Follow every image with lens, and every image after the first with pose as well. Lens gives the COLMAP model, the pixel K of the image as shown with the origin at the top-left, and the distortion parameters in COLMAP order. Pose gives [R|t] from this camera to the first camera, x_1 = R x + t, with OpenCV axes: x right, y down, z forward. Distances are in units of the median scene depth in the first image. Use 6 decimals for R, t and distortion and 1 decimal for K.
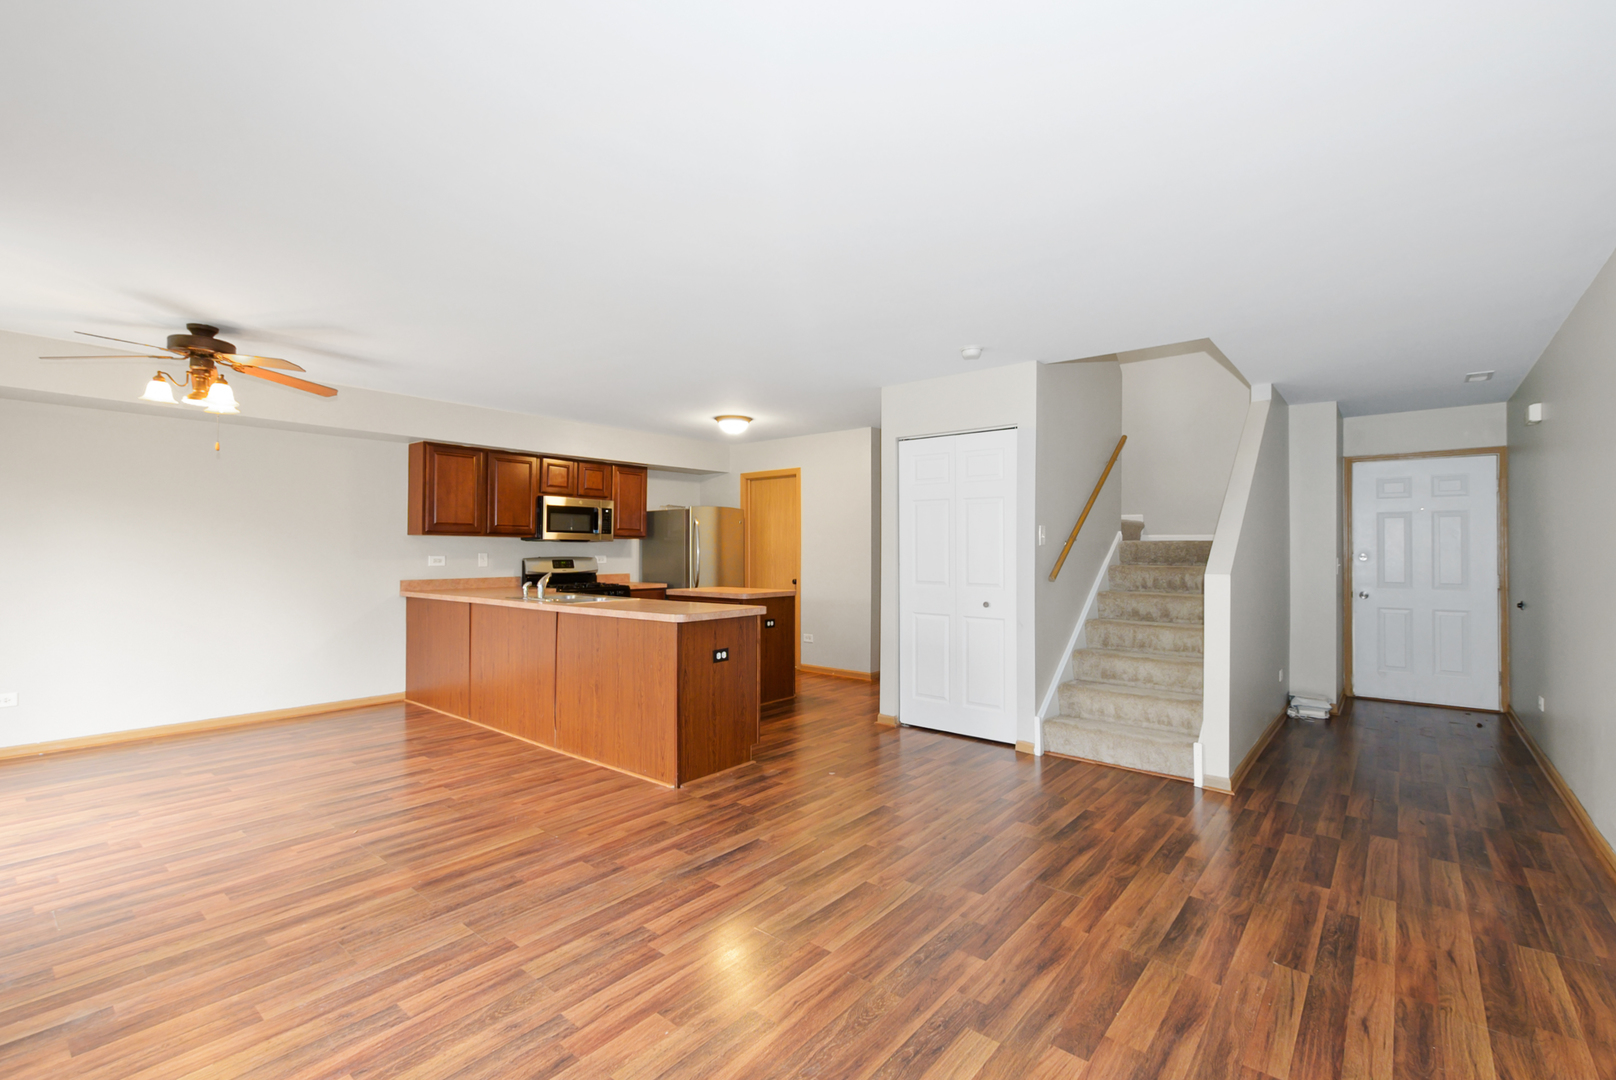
lens RADIAL K [[715.2, 0, 808.7], [0, 715.2, 538.9], [0, 0, 1]] dist [0.006658, -0.002099]
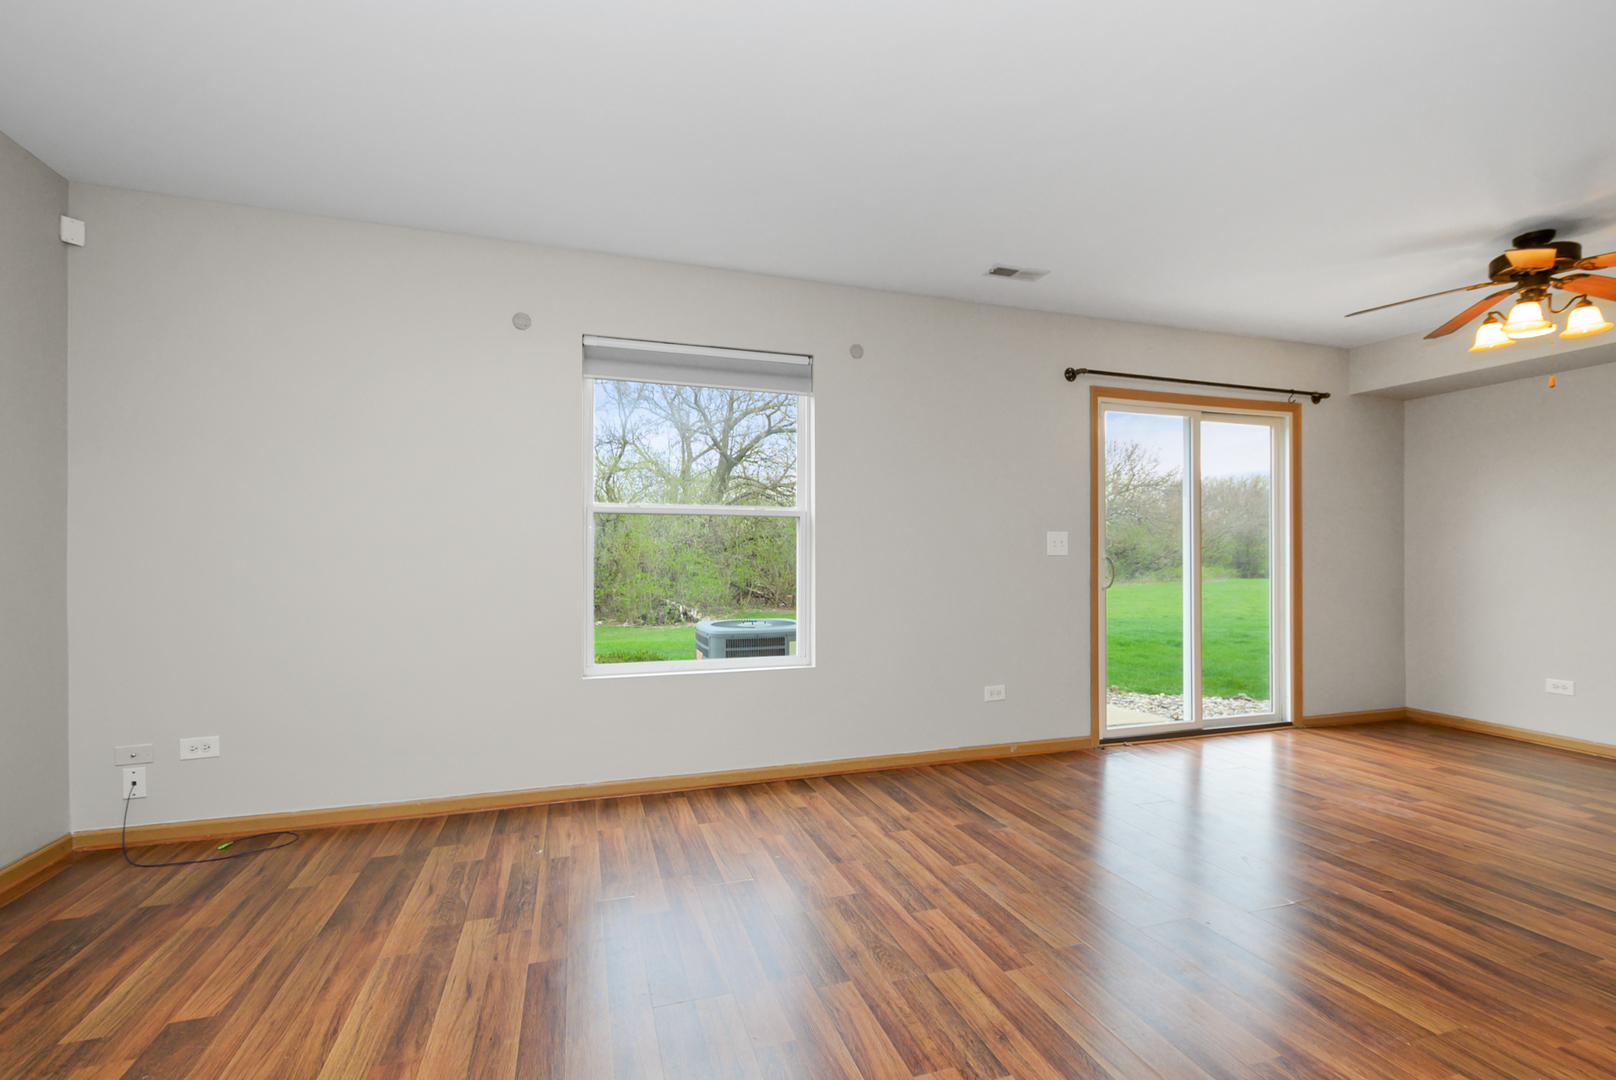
lens RADIAL K [[715.2, 0, 816.8], [0, 715.2, 554.6], [0, 0, 1]] dist [0.006658, -0.002099]
pose [[-0.525344, -0.009975, -0.850832, 0.220432], [0.008508, 0.999820, -0.016975, 0.056949], [0.850848, -0.016156, -0.525164, 0.676303]]
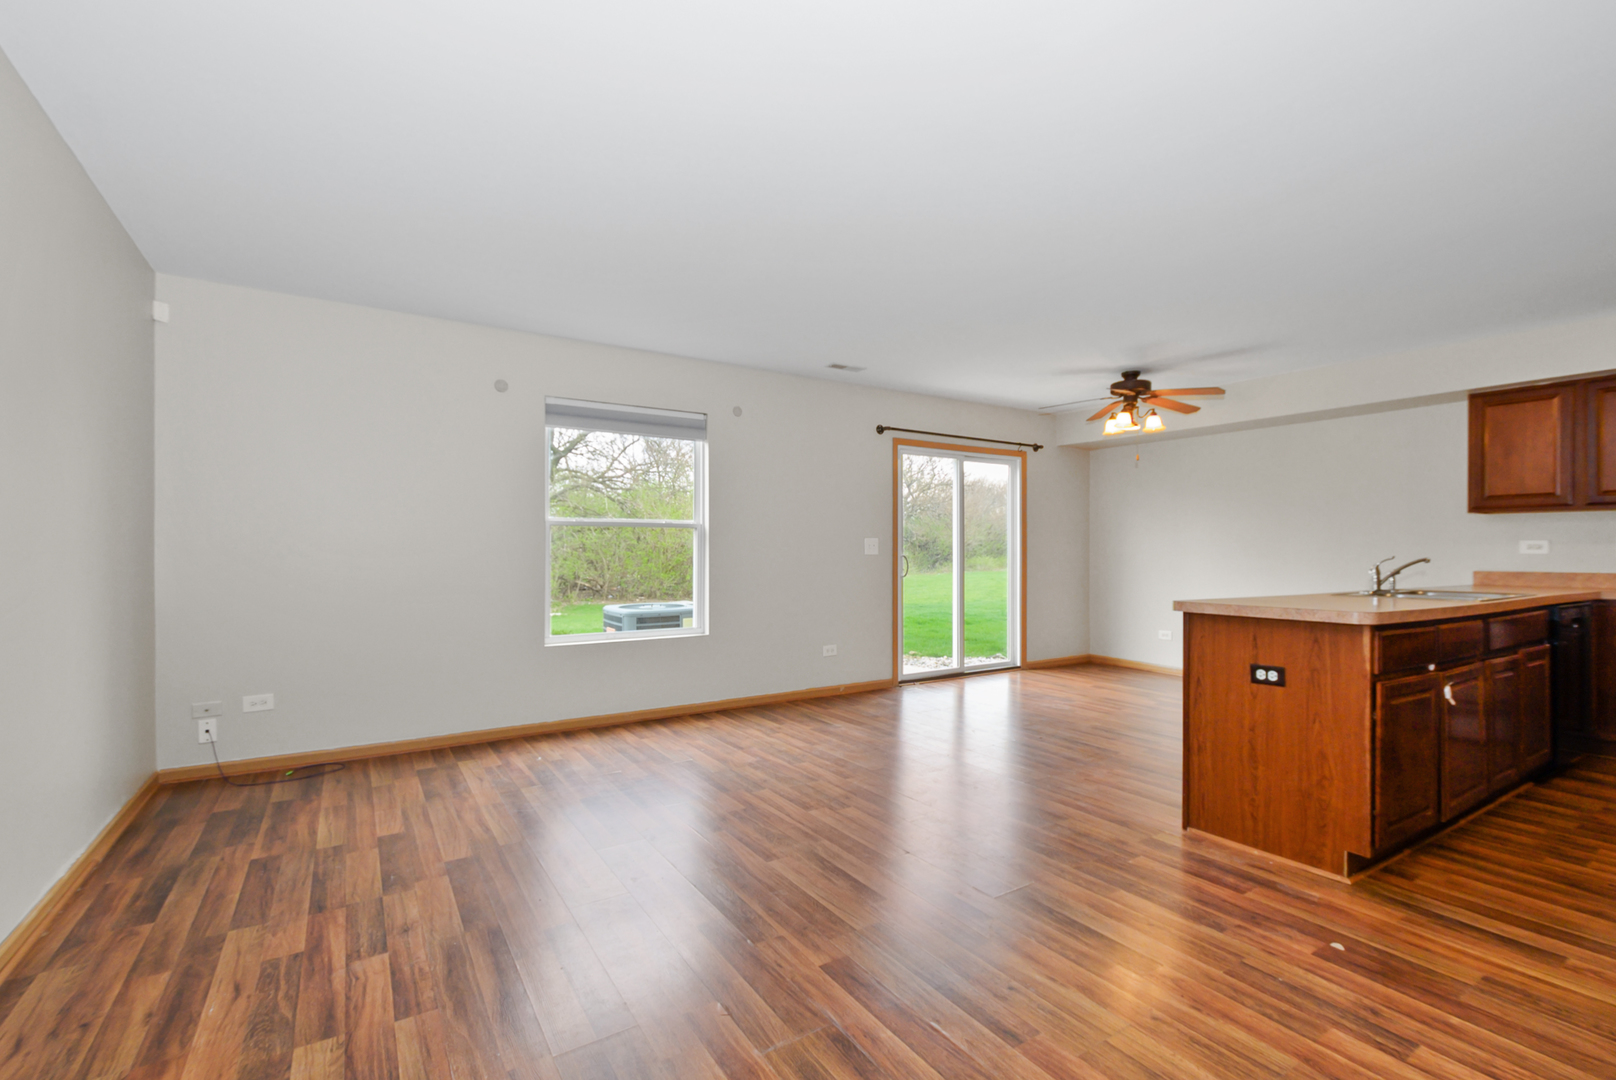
lens RADIAL K [[715.2, 0, 818.2], [0, 715.2, 547.9], [0, 0, 1]] dist [0.006658, -0.002099]
pose [[-0.294416, -0.008227, -0.955642, 0.588381], [0.010830, 0.999870, -0.011945, 0.047021], [0.955616, -0.013866, -0.294289, 0.756362]]
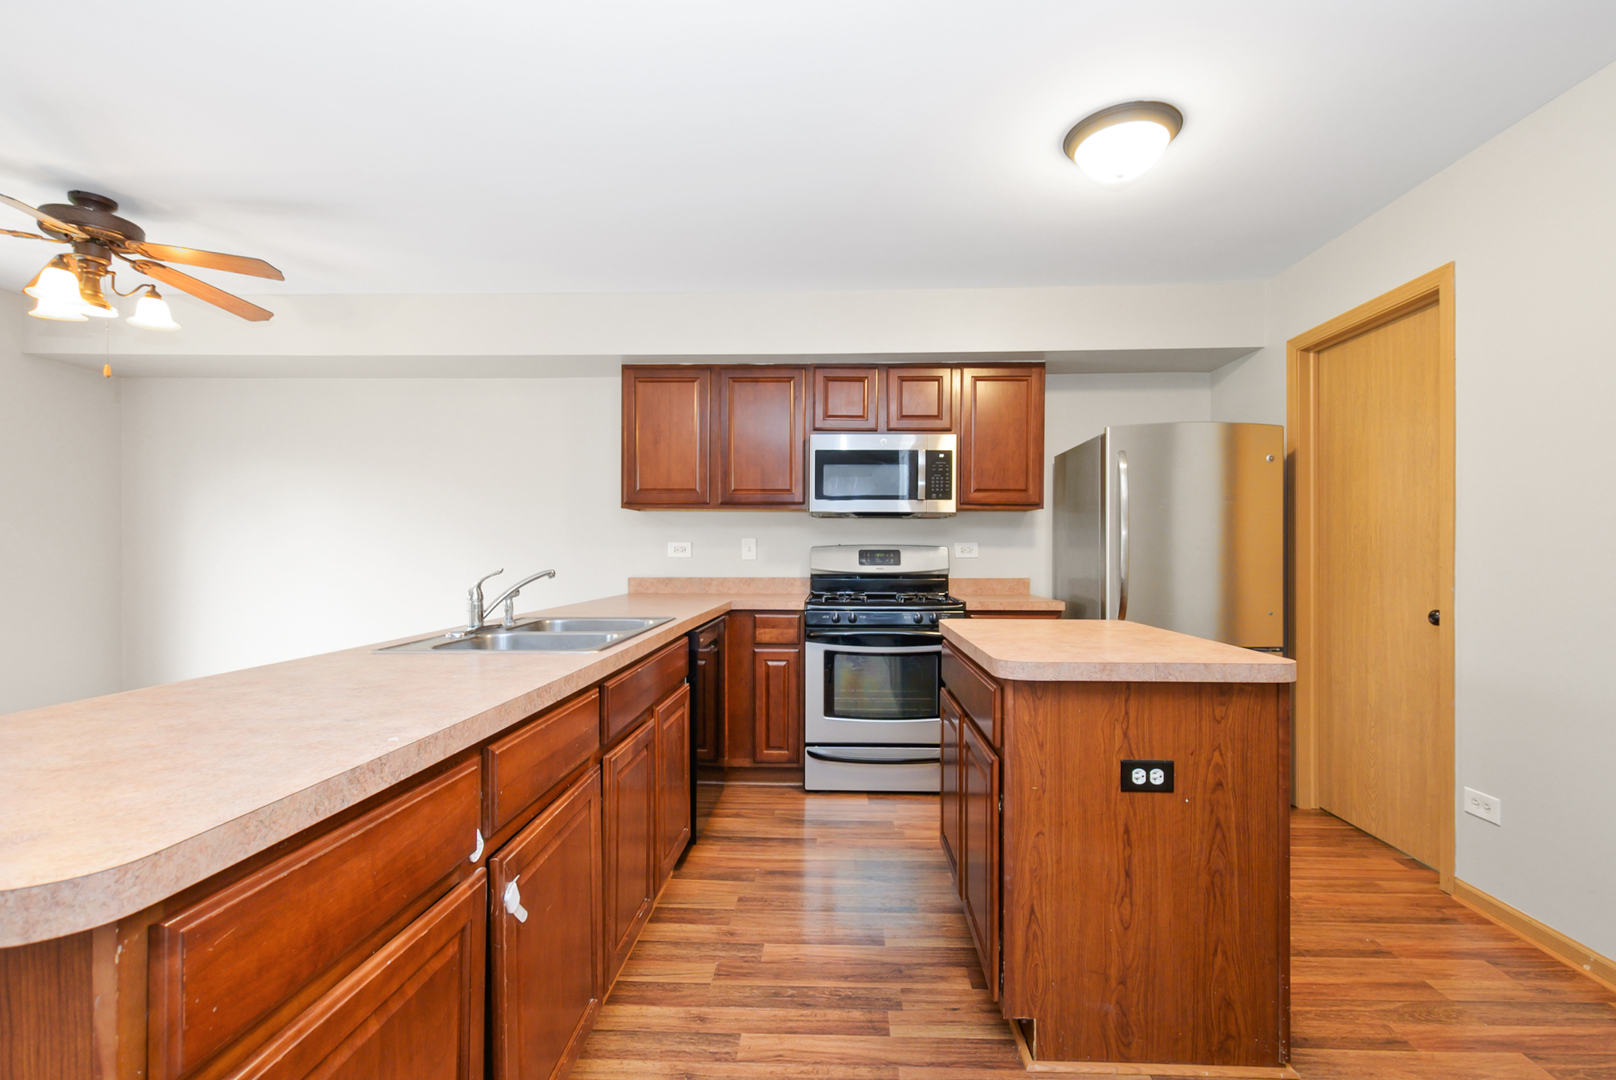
lens RADIAL K [[715.2, 0, 821.2], [0, 715.2, 550.0], [0, 0, 1]] dist [0.006658, -0.002099]
pose [[0.619957, -0.001677, -0.784634, 0.115455], [0.012809, 0.999886, 0.007983, 0.039697], [0.784531, -0.015000, 0.619908, 1.018916]]
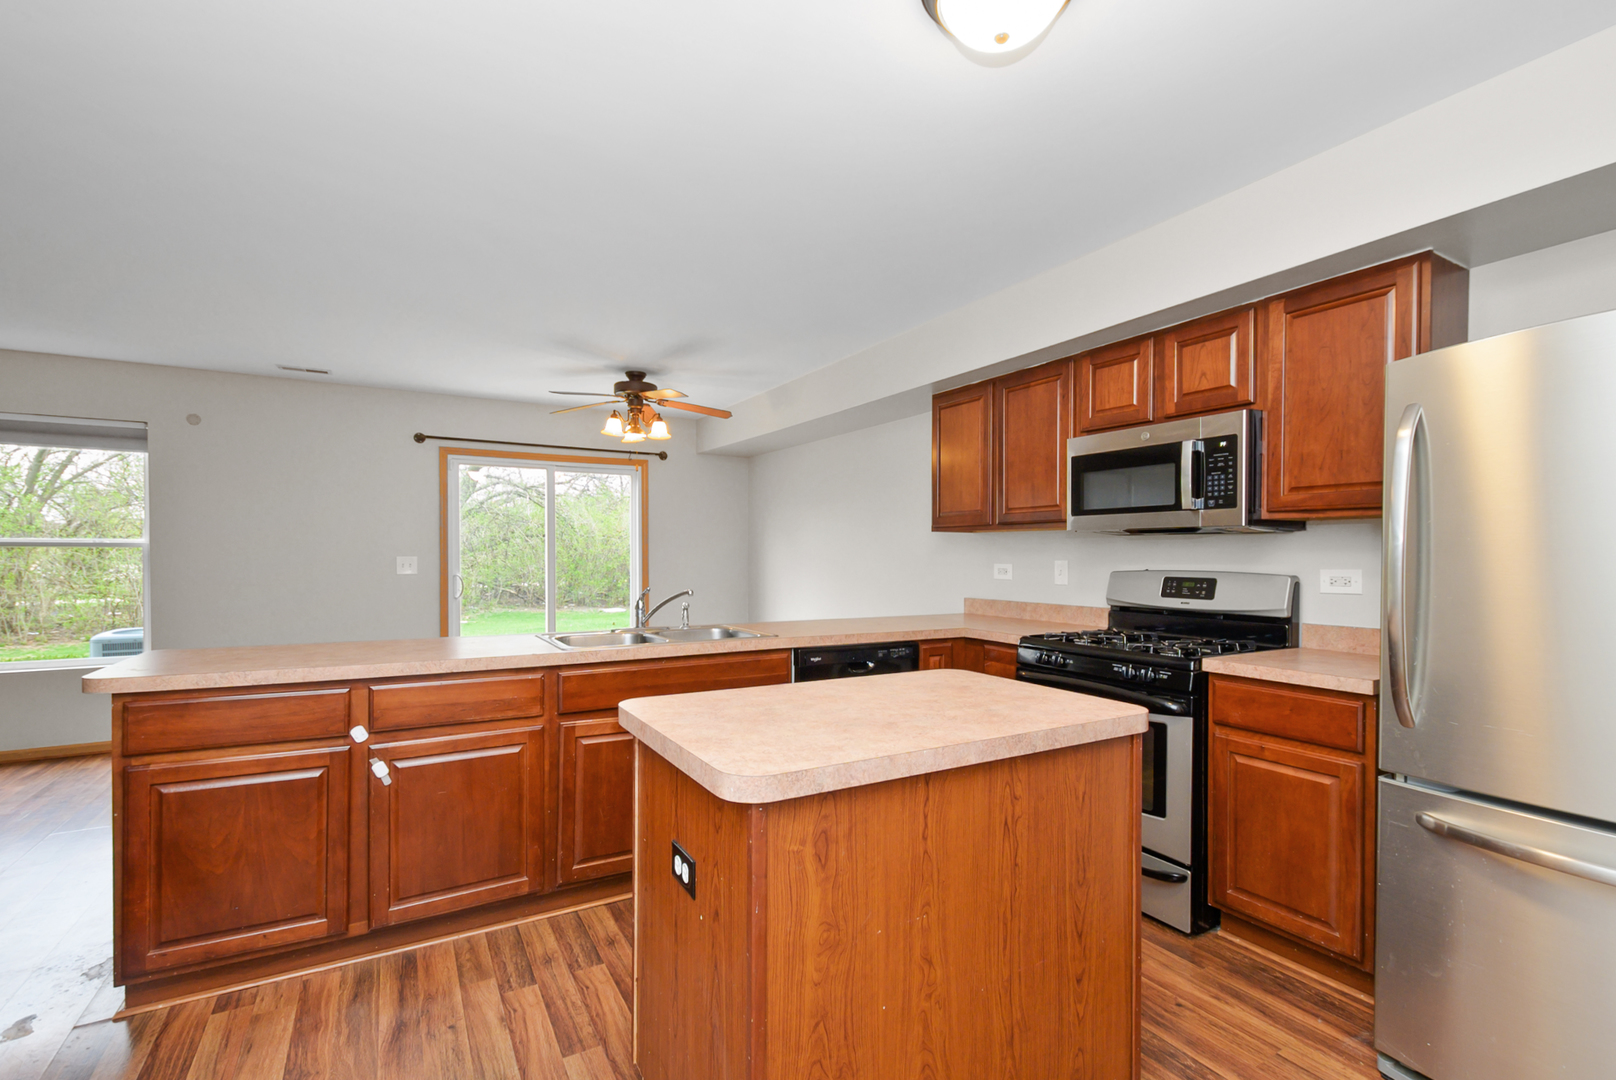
lens RADIAL K [[715.2, 0, 809.6], [0, 715.2, 562.5], [0, 0, 1]] dist [0.006658, -0.002099]
pose [[-0.332451, 0.005201, -0.943106, 0.203525], [0.009816, 0.999950, 0.002054, 0.028432], [0.943069, -0.008574, -0.332486, 1.541048]]
